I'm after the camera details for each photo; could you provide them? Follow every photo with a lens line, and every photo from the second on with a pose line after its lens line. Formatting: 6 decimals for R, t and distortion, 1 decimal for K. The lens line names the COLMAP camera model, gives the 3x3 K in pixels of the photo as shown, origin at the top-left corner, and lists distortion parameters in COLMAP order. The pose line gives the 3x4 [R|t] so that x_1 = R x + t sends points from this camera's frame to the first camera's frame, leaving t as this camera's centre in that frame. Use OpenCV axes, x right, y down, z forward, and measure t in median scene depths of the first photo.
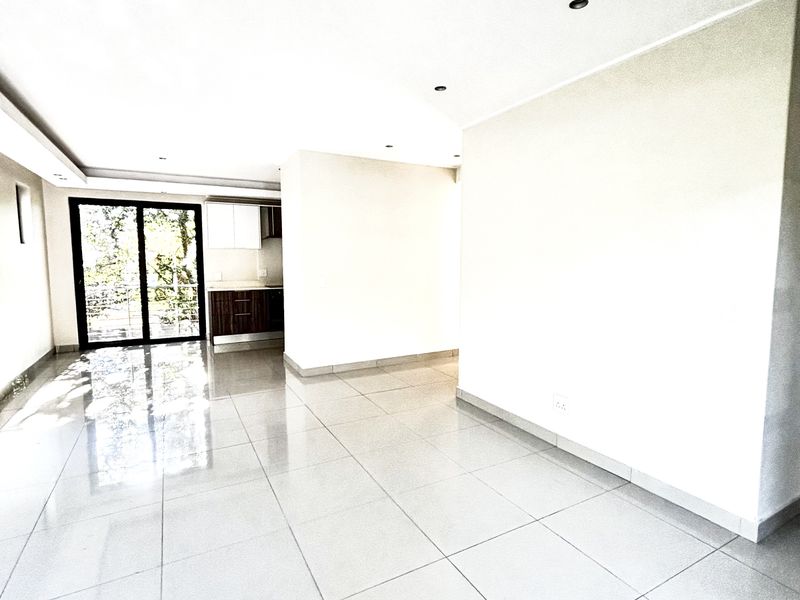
lens RADIAL K [[429.2, 0, 400.8], [0, 429.2, 299.0], [0, 0, 1]] dist [0.001267, -0.001440]
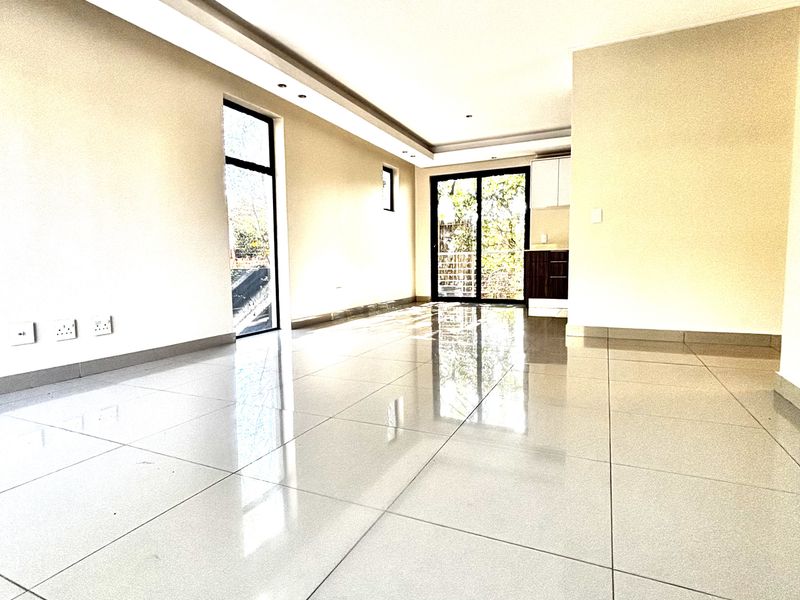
lens RADIAL K [[423.9, 0, 402.4], [0, 423.9, 294.9], [0, 0, 1]] dist [0.007420, 0.001343]
pose [[0.601405, 0.055977, -0.796981, 0.161909], [-0.061986, 0.997805, 0.023307, 0.075888], [0.796536, 0.035385, 0.603554, 0.192464]]
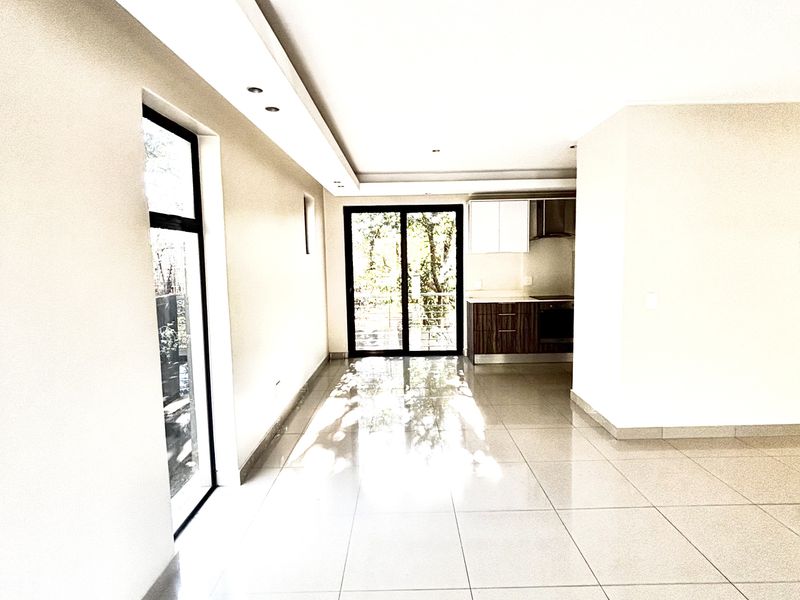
lens RADIAL K [[429.2, 0, 412.5], [0, 429.2, 298.1], [0, 0, 1]] dist [0.001267, -0.001440]
pose [[0.888938, 0.026700, -0.457249, -0.152813], [-0.024752, 0.999641, 0.010252, -0.033516], [0.457358, 0.002204, 0.889280, 0.167337]]
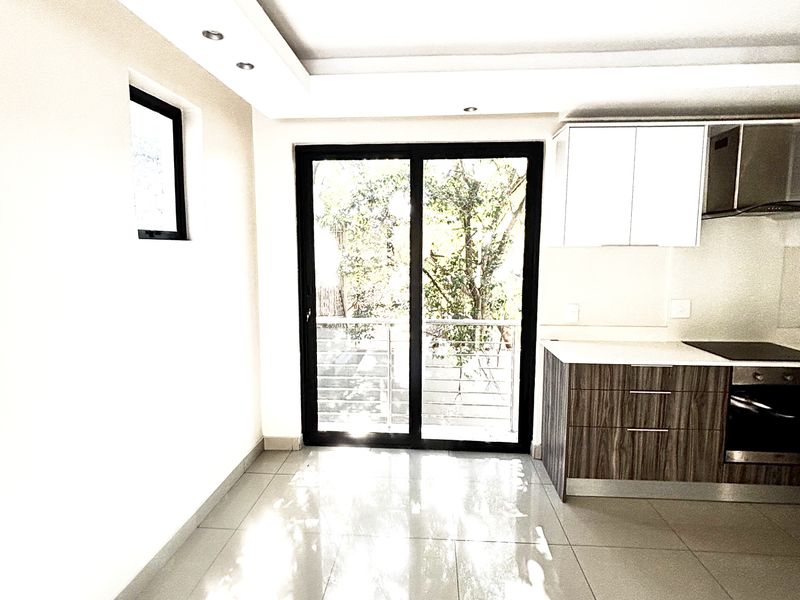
lens RADIAL K [[429.2, 0, 406.2], [0, 429.2, 297.8], [0, 0, 1]] dist [0.001267, -0.001440]
pose [[0.846153, 0.059573, -0.529600, -0.365966], [-0.051415, 0.998222, 0.030140, -0.077976], [0.530454, 0.001726, 0.847712, 0.604264]]
